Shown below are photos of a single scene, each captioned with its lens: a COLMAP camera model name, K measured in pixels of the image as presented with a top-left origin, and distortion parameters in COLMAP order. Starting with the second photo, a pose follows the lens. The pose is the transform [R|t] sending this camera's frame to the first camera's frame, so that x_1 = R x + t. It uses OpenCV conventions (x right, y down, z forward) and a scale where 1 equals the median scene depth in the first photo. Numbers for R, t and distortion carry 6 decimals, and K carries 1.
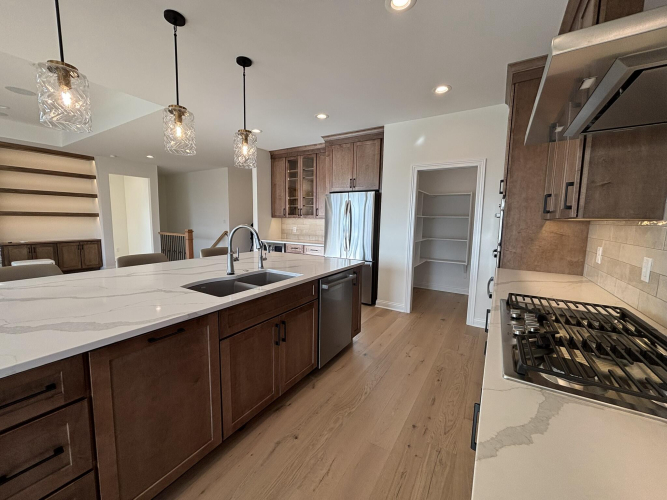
lens RADIAL K [[268.7, 0, 331.5], [0, 268.7, 249.4], [0, 0, 1]] dist [0.001589, -0.001036]
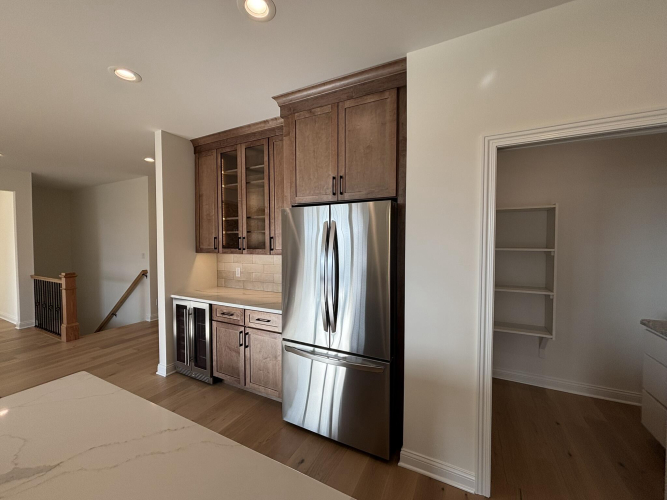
lens RADIAL K [[268.7, 0, 331.5], [0, 268.7, 247.6], [0, 0, 1]] dist [0.001589, -0.001036]
pose [[0.996367, -0.020676, 0.082613, 0.023030], [0.027570, 0.996152, -0.083192, -0.087067], [-0.080575, 0.085167, 0.993103, 0.478621]]
